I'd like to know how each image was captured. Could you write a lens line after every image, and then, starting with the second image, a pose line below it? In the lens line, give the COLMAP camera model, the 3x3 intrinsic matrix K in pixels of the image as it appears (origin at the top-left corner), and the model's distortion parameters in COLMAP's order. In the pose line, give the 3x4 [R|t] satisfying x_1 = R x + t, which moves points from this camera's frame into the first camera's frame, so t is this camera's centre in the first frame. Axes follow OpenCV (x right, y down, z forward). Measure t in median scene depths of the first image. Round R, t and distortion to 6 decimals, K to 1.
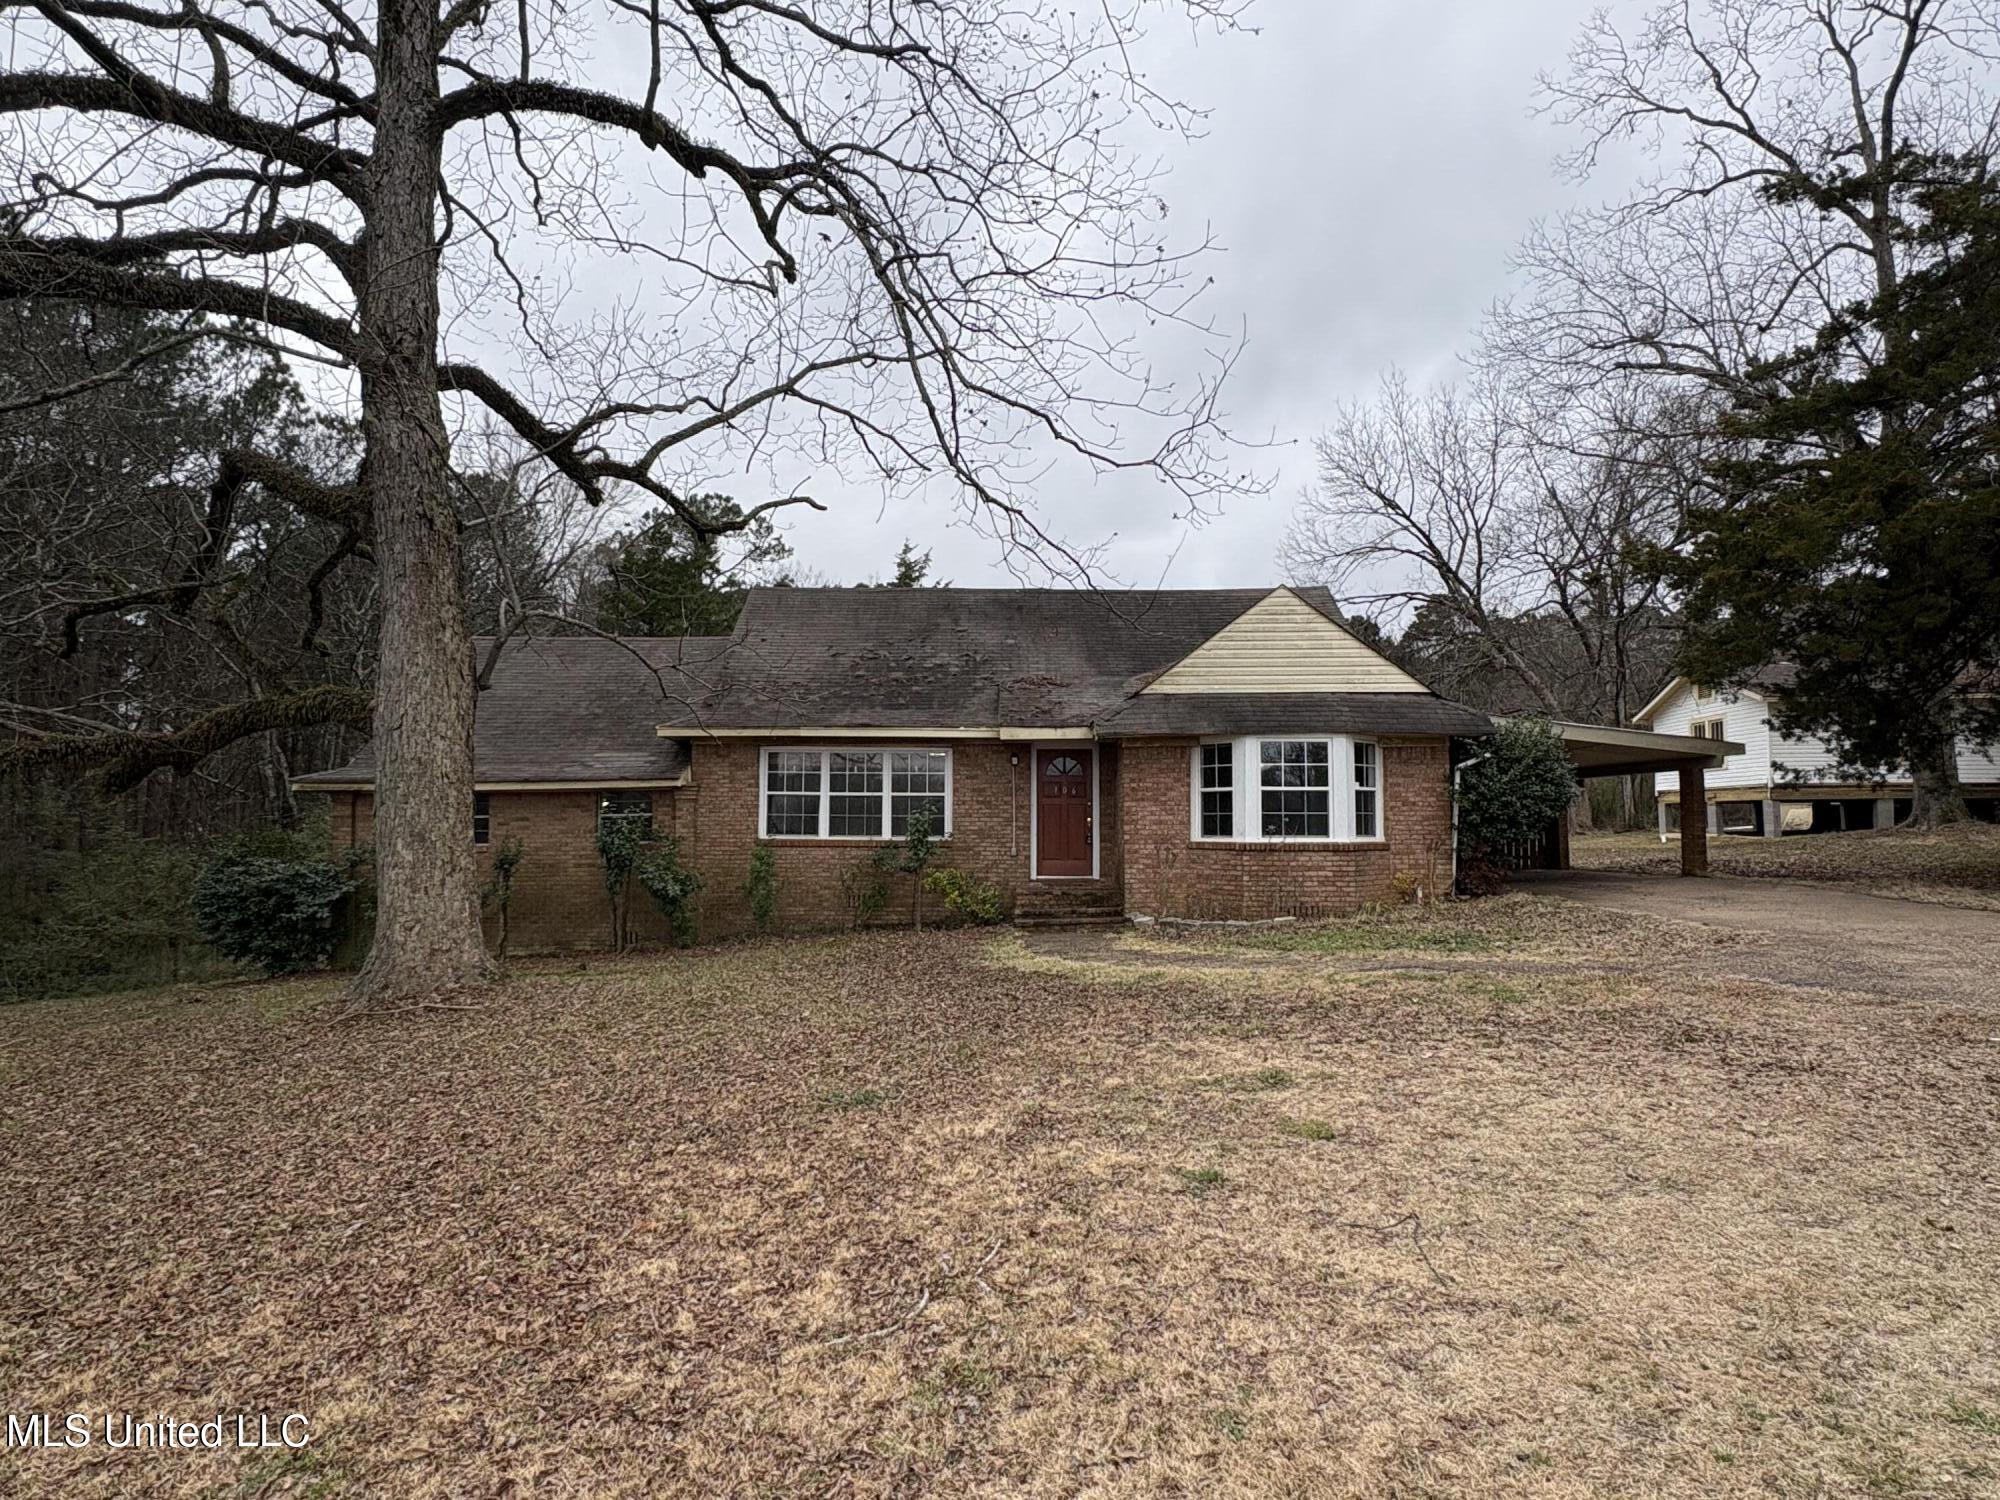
lens RADIAL K [[1096.7, 0, 997.8], [0, 1096.7, 751.2], [0, 0, 1]] dist [0.000604, 0.001297]
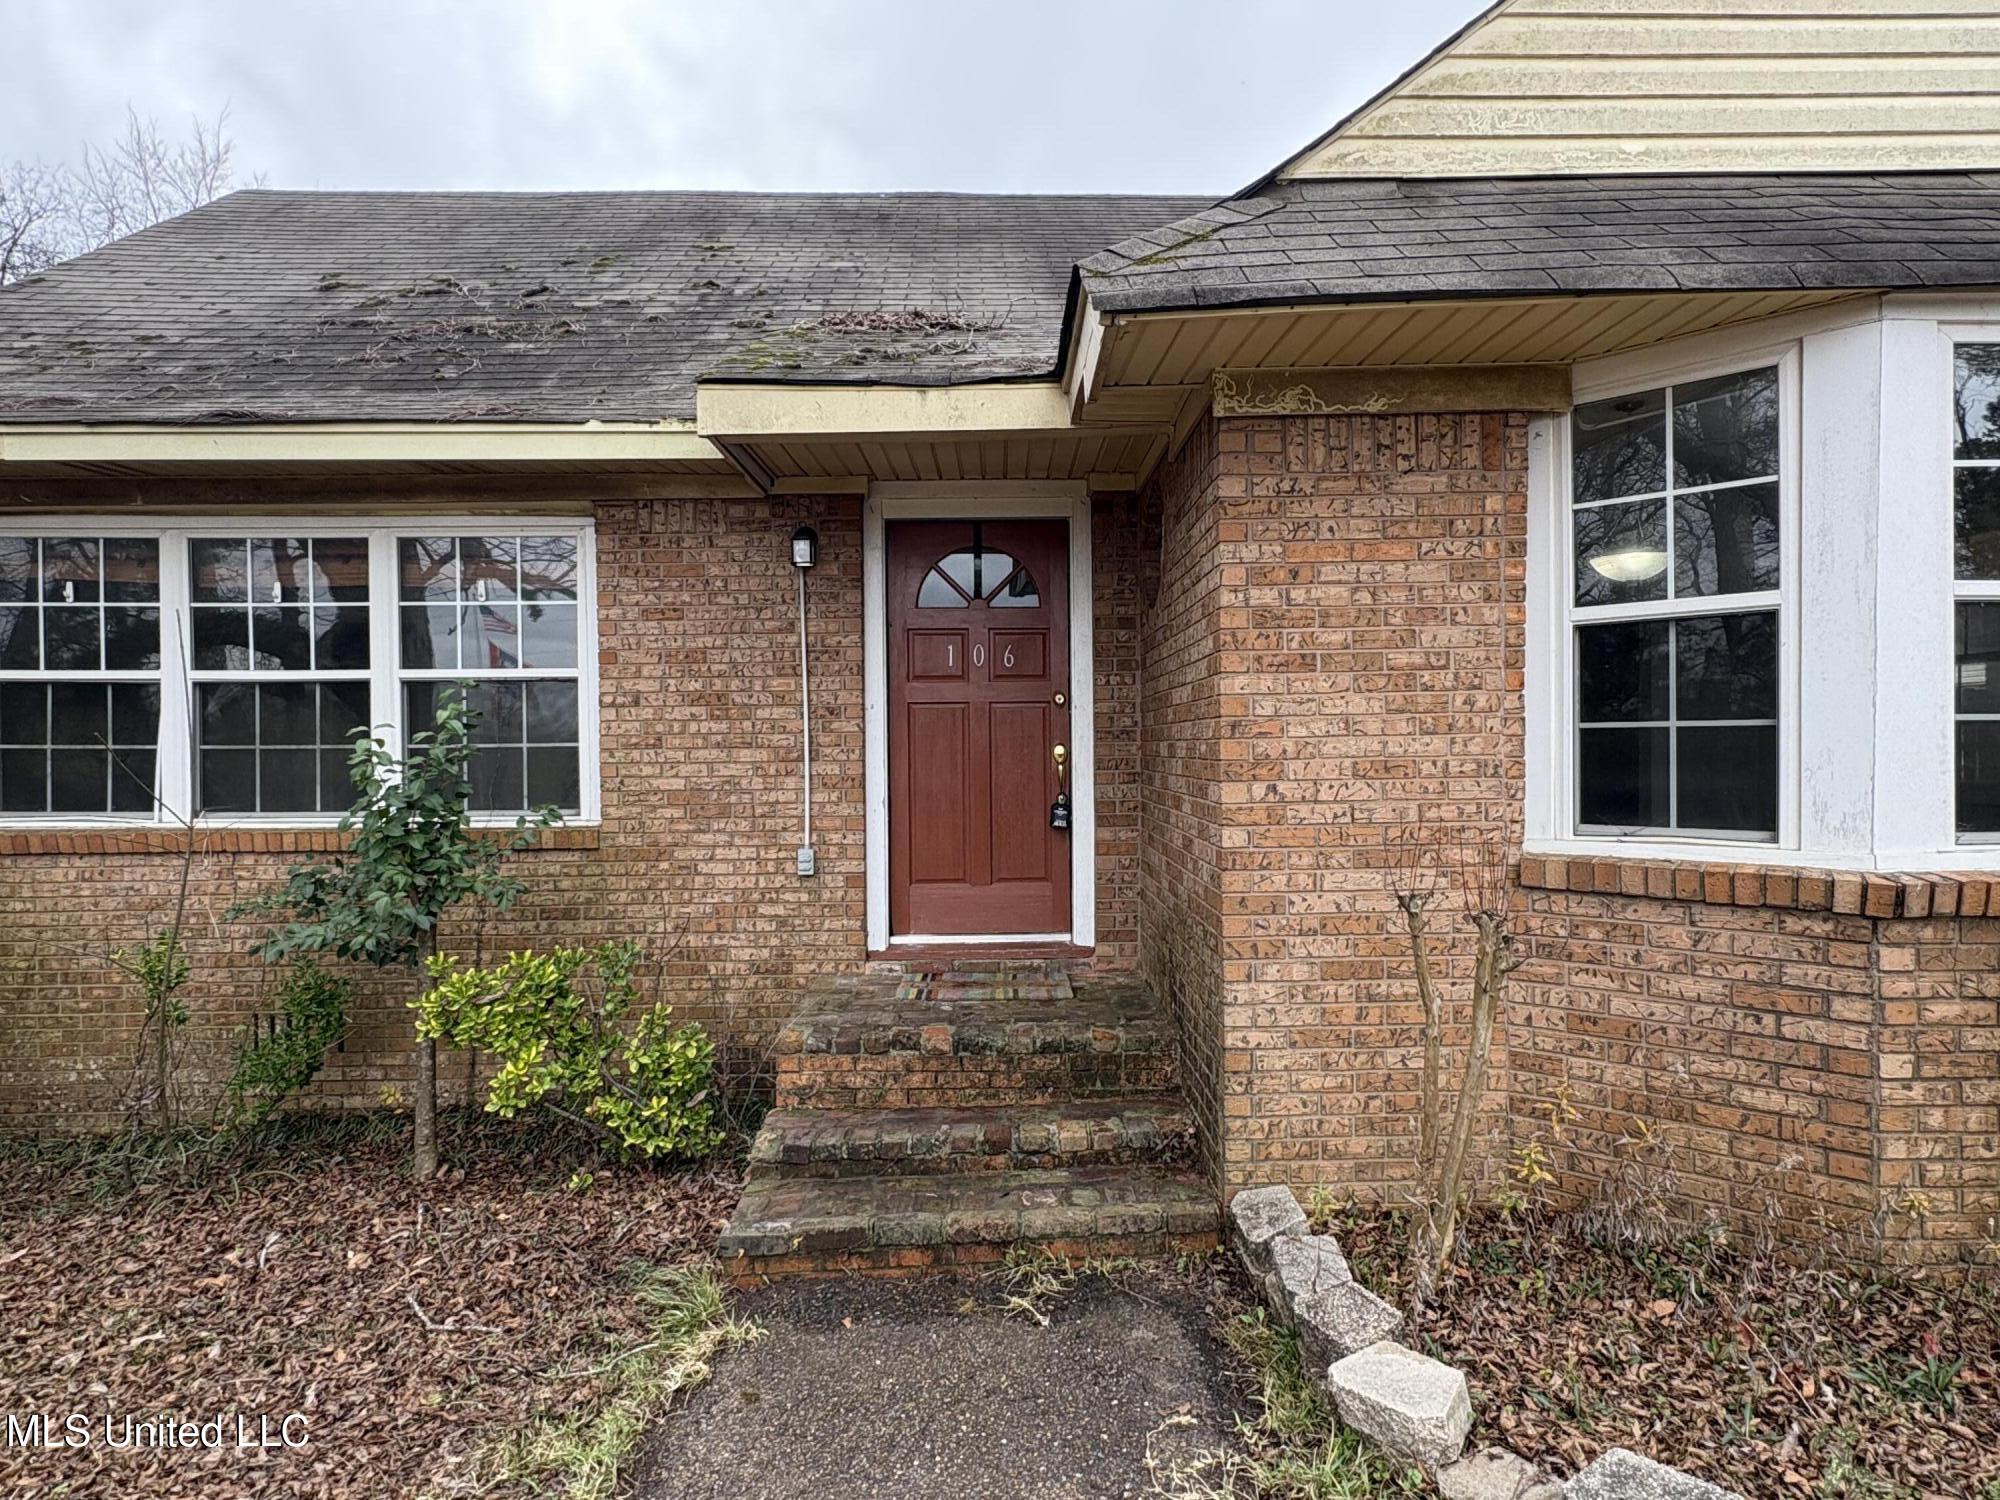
lens RADIAL K [[1096.7, 0, 1000.6], [0, 1096.7, 743.0], [0, 0, 1]] dist [0.000604, 0.001297]
pose [[0.999620, -0.010447, 0.025501, 0.065946], [0.008811, 0.997947, 0.063437, 0.045174], [-0.026111, -0.063188, 0.997660, 0.775792]]
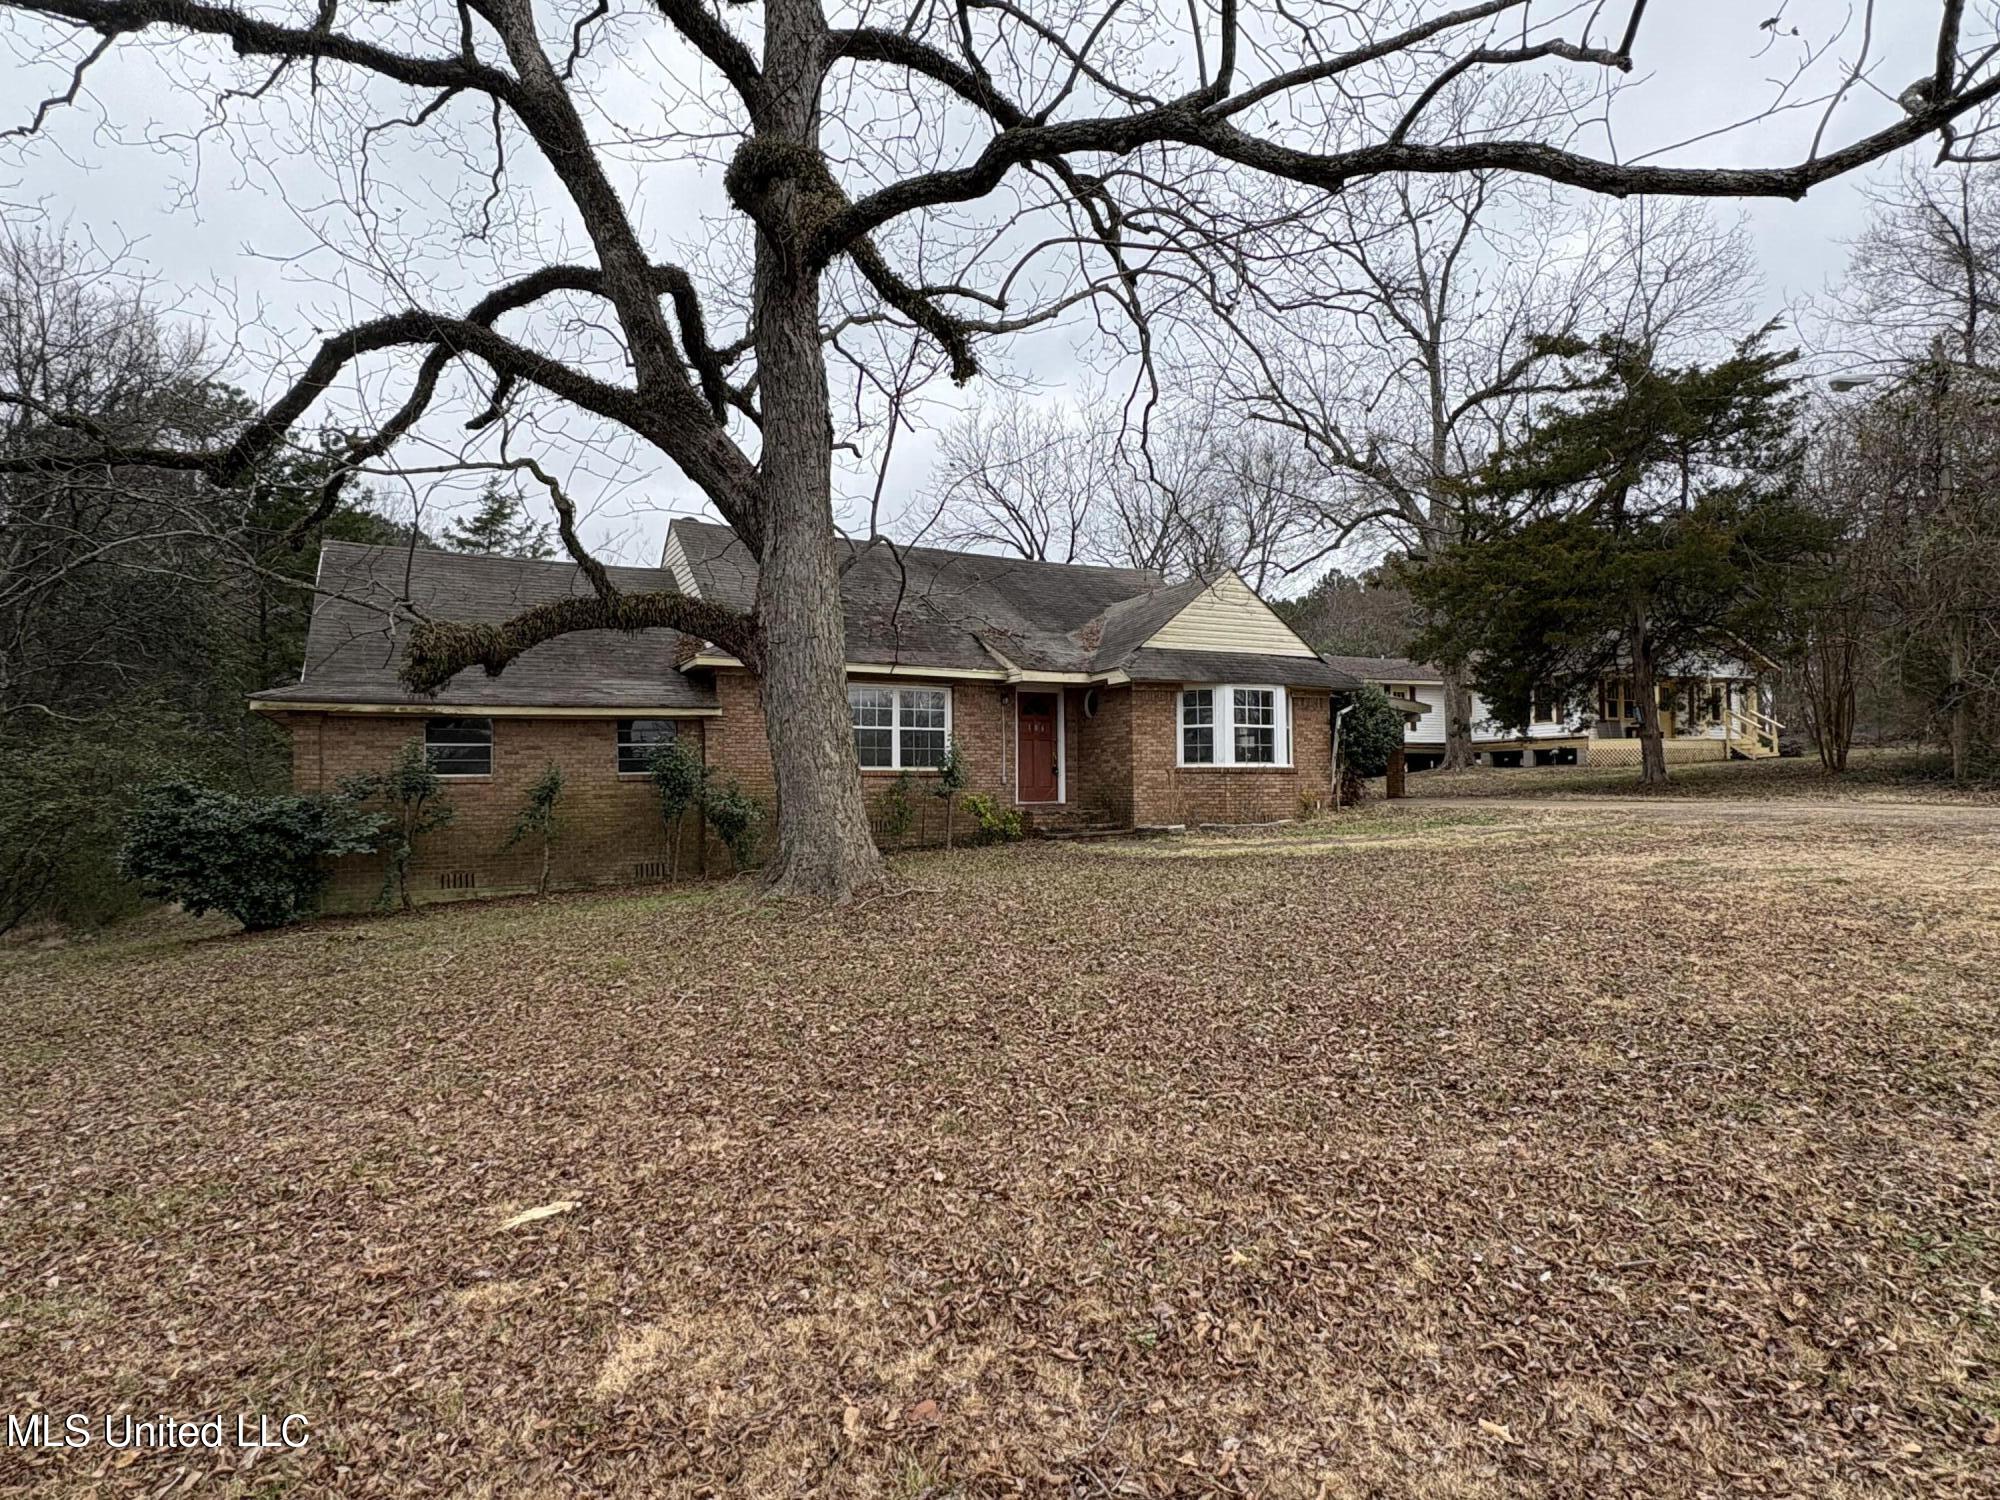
lens RADIAL K [[1096.7, 0, 999.0], [0, 1096.7, 751.4], [0, 0, 1]] dist [0.000604, 0.001297]
pose [[0.878790, 0.008554, 0.477132, -0.588873], [-0.021110, 0.999557, 0.020961, 0.041328], [-0.476742, -0.028492, 0.878581, -0.001003]]
